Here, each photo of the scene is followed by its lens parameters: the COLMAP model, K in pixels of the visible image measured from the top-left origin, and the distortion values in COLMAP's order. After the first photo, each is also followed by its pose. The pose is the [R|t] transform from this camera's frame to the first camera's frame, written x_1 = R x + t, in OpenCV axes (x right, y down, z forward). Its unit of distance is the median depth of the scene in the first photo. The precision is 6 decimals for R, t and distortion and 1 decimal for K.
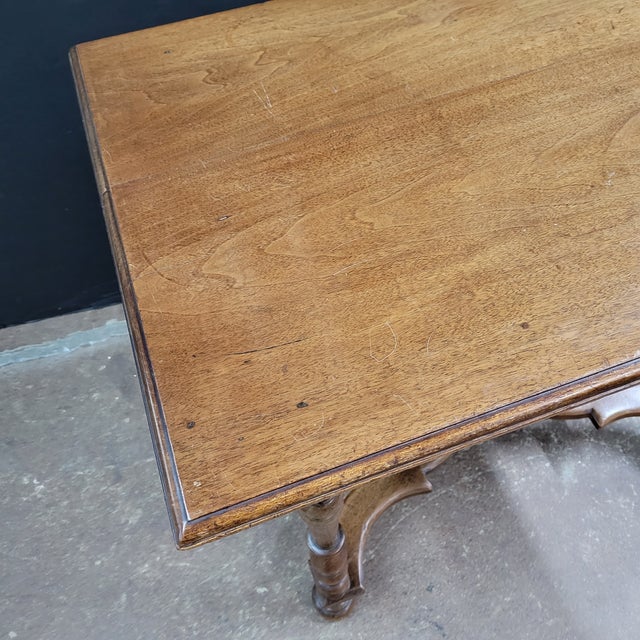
lens RADIAL K [[657.1, 0, 324.0], [0, 657.1, 316.6], [0, 0, 1]] dist [0.033118, 0.000000]
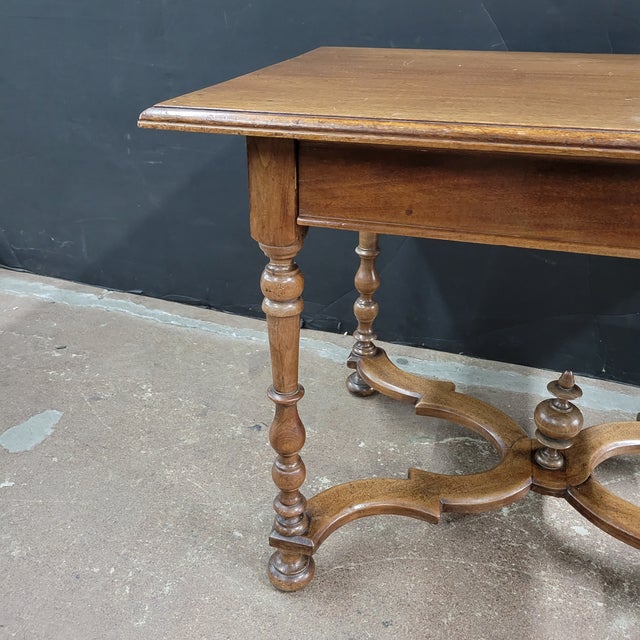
lens RADIAL K [[657.1, 0, 308.6], [0, 657.1, 305.1], [0, 0, 1]] dist [0.033118, 0.000000]
pose [[0.808049, 0.303247, -0.505073, 0.552416], [-0.496804, 0.811532, -0.307574, 0.559321], [0.316612, 0.499457, 0.806412, 0.099837]]
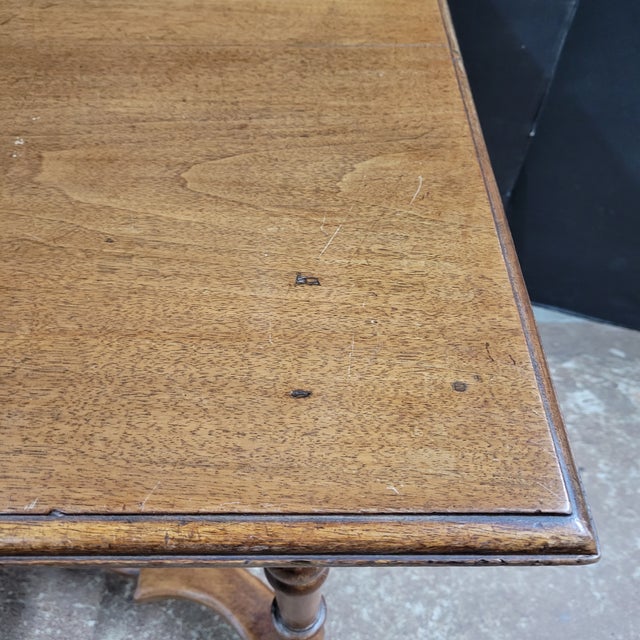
lens RADIAL K [[657.1, 0, 312.2], [0, 657.1, 313.0], [0, 0, 1]] dist [0.033118, 0.000000]
pose [[0.937012, 0.291265, -0.192803, 0.965578], [-0.304331, 0.951668, -0.041361, -0.234517], [0.171437, 0.097432, 0.980365, 0.448825]]
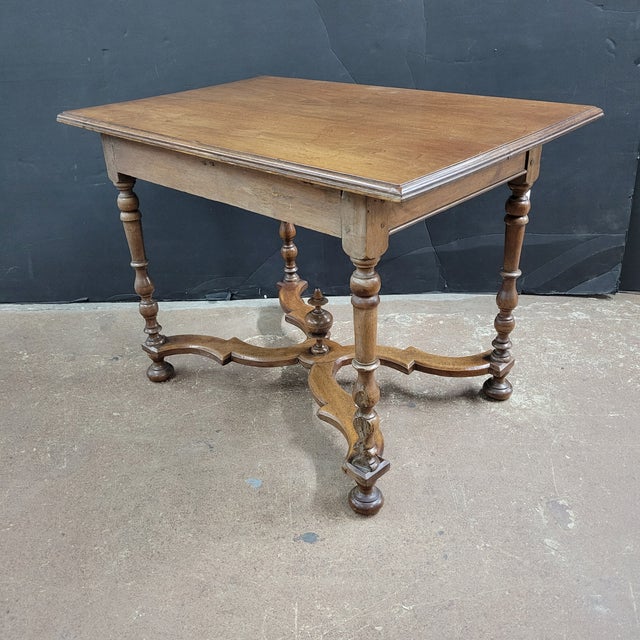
lens RADIAL K [[657.1, 0, 319.8], [0, 657.1, 313.4], [0, 0, 1]] dist [0.033118, 0.000000]
pose [[0.953787, 0.136070, -0.267909, 1.030407], [-0.239921, 0.881651, -0.406362, 1.023760], [0.180908, 0.451860, 0.873553, -0.471130]]
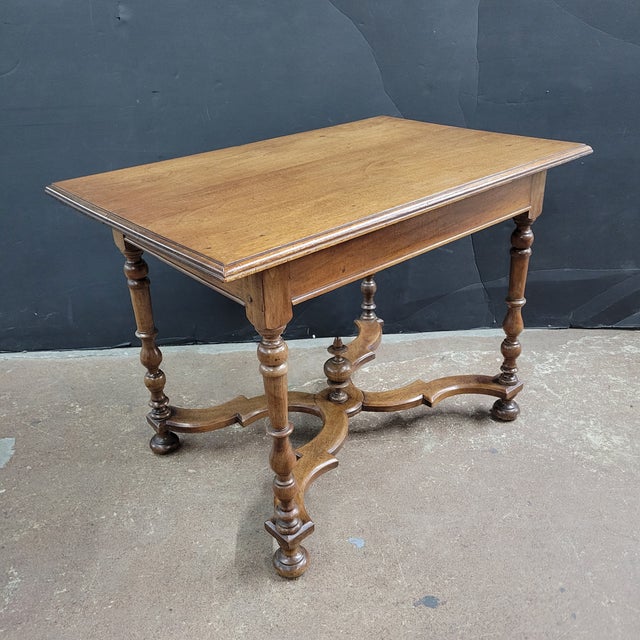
lens RADIAL K [[657.1, 0, 325.3], [0, 657.1, 312.2], [0, 0, 1]] dist [0.033118, 0.000000]
pose [[0.972568, 0.106950, -0.206574, 0.646884], [-0.190181, 0.876939, -0.441372, 0.995160], [0.133948, 0.468551, 0.873223, -0.548857]]
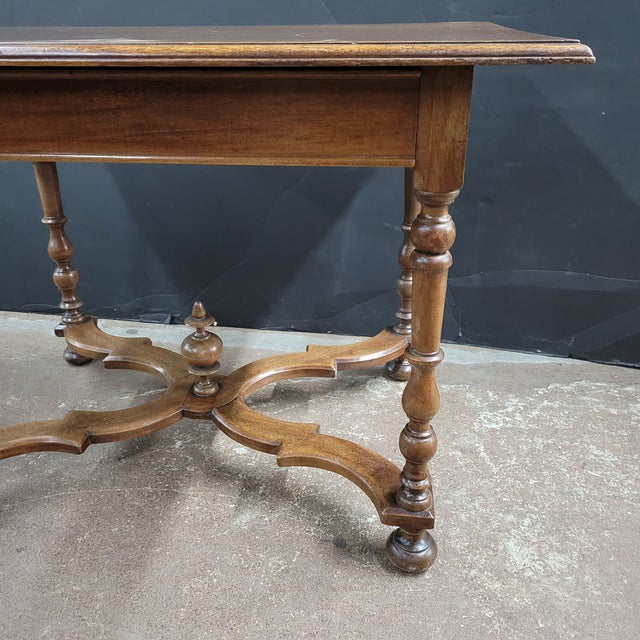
lens RADIAL K [[657.1, 0, 316.2], [0, 657.1, 301.3], [0, 0, 1]] dist [0.033118, 0.000000]
pose [[0.898897, 0.209903, -0.384611, 1.141674], [-0.370031, 0.833751, -0.409799, 0.501283], [0.234652, 0.510685, 0.827127, 0.248863]]
